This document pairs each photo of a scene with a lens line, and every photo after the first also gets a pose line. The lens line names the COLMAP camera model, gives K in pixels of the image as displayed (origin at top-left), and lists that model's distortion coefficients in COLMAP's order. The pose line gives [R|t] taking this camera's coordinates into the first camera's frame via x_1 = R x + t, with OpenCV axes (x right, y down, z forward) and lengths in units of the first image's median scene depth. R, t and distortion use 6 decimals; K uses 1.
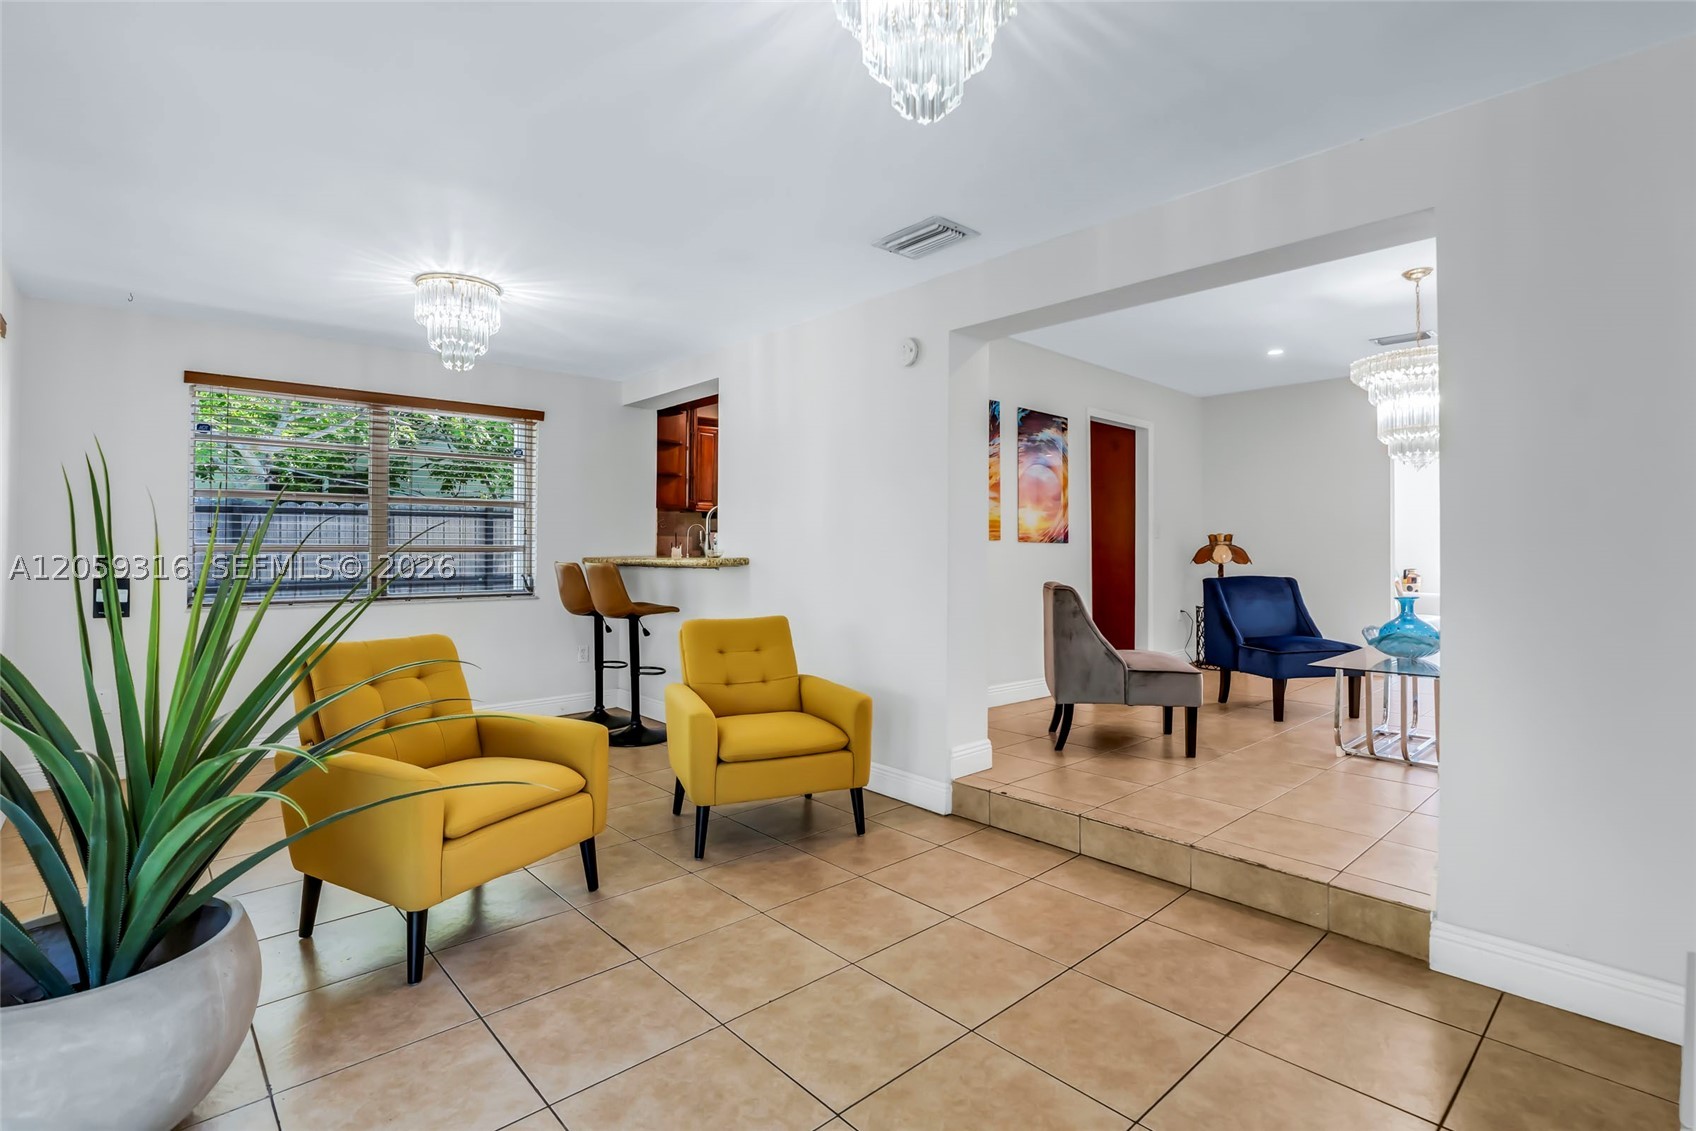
lens RADIAL K [[809.3, 0, 847.4], [0, 809.3, 547.6], [0, 0, 1]] dist [-0.038384, -0.000115]
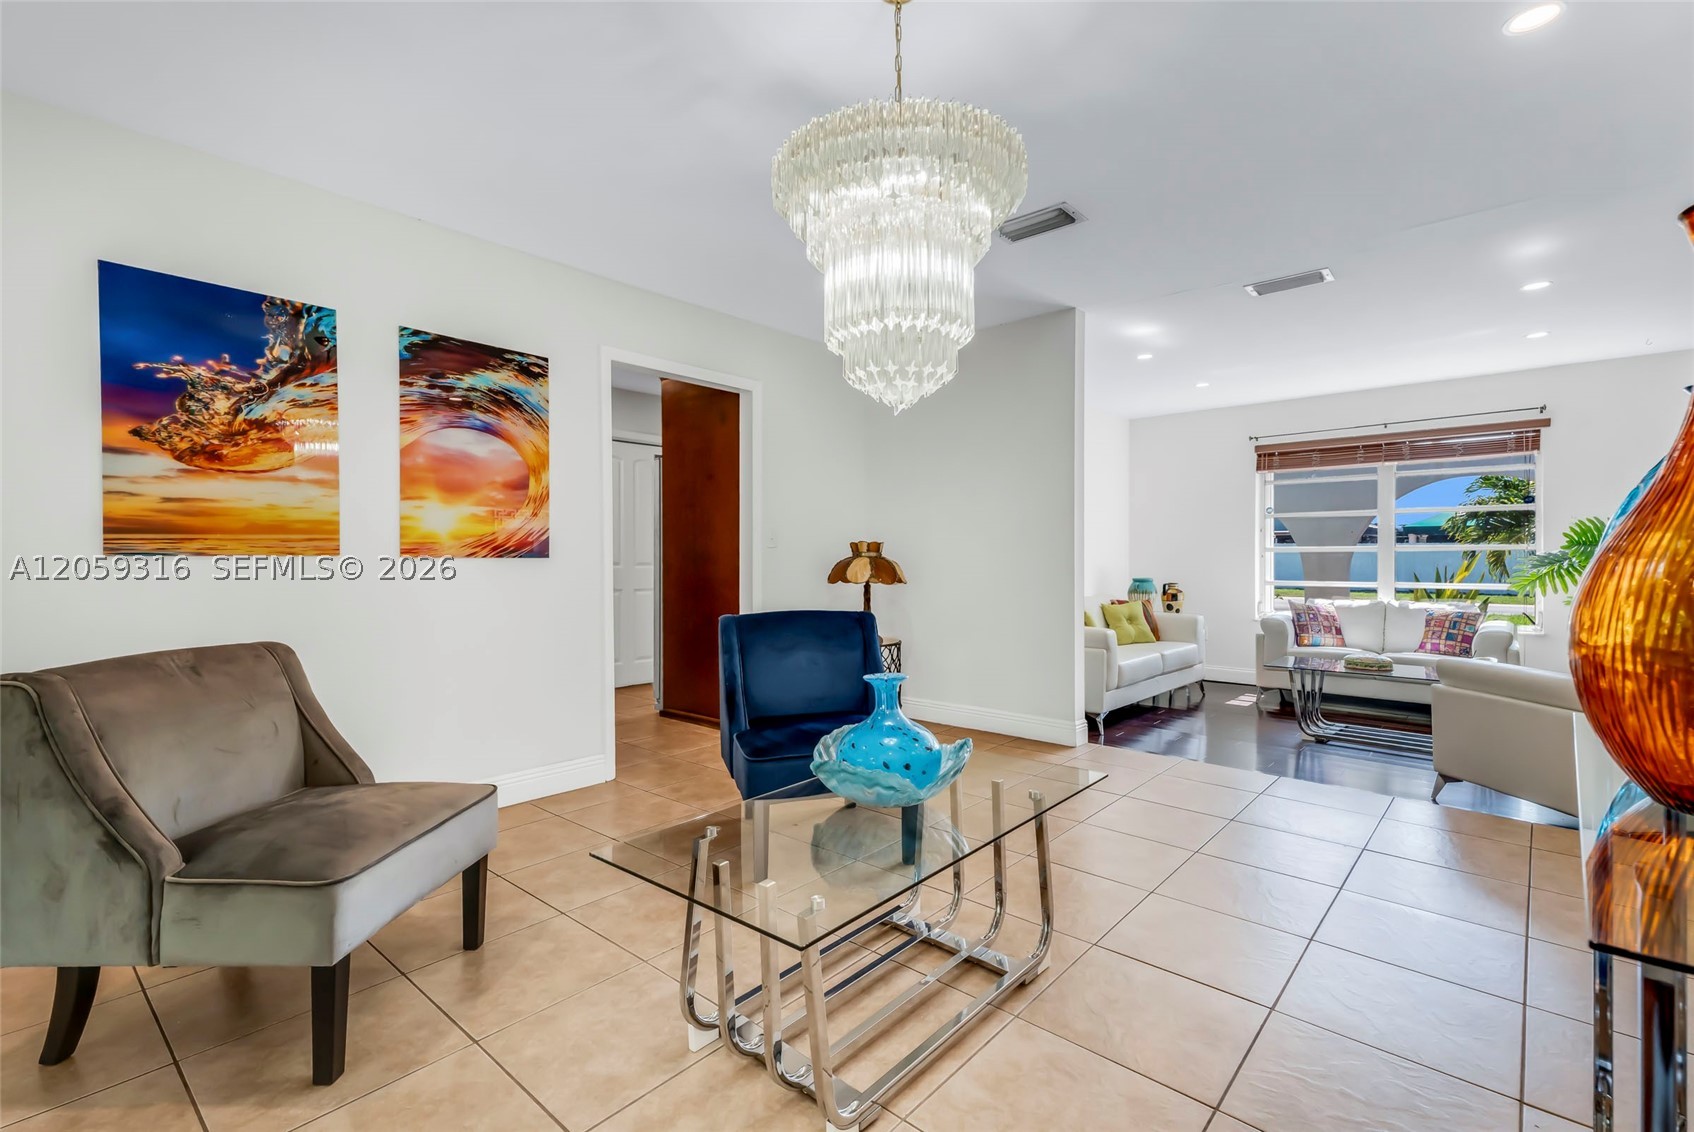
lens RADIAL K [[772.4, 0, 850.3], [0, 772.4, 553.7], [0, 0, 1]] dist [0.045679, 0.000054]
pose [[0.993619, -0.003876, 0.112724, 0.455796], [0.003482, 0.999987, 0.003694, -0.010741], [-0.112737, -0.003277, 0.993619, 0.387854]]
